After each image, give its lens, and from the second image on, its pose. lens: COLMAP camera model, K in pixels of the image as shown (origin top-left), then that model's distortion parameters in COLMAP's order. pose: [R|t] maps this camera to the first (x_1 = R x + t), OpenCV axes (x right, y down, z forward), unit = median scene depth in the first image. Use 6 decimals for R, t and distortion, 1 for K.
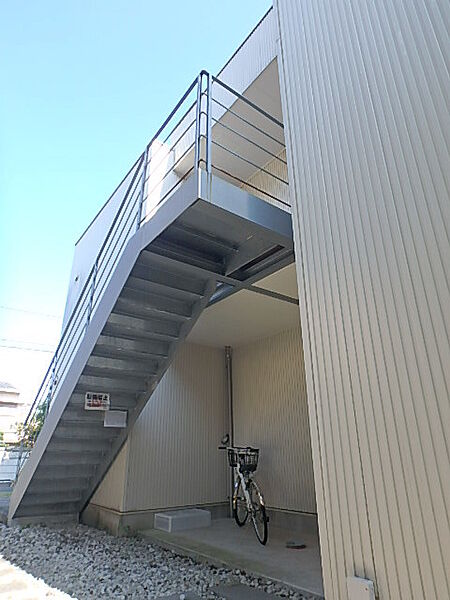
lens RADIAL K [[366.6, 0, 225.0], [0, 366.6, 300.0], [0, 0, 1]] dist [-0.004152, -0.000559]
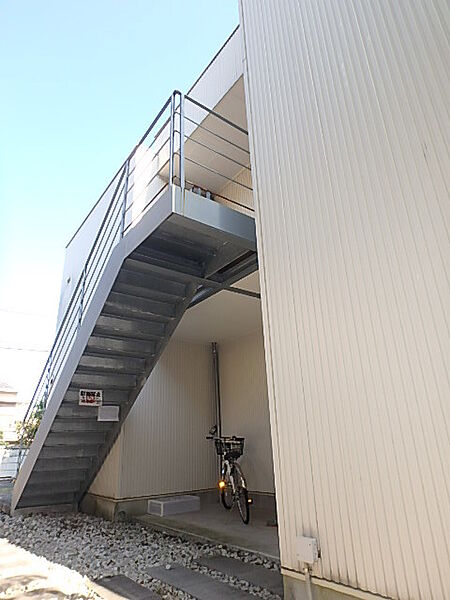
lens RADIAL K [[378.4, 0, 225.0], [0, 378.4, 300.0], [0, 0, 1]] dist [0.004520, 0.001273]
pose [[0.999608, -0.027960, -0.001316, 0.057942], [0.027984, 0.999307, 0.024553, -0.027529], [0.000629, -0.024581, 0.999698, -0.108804]]
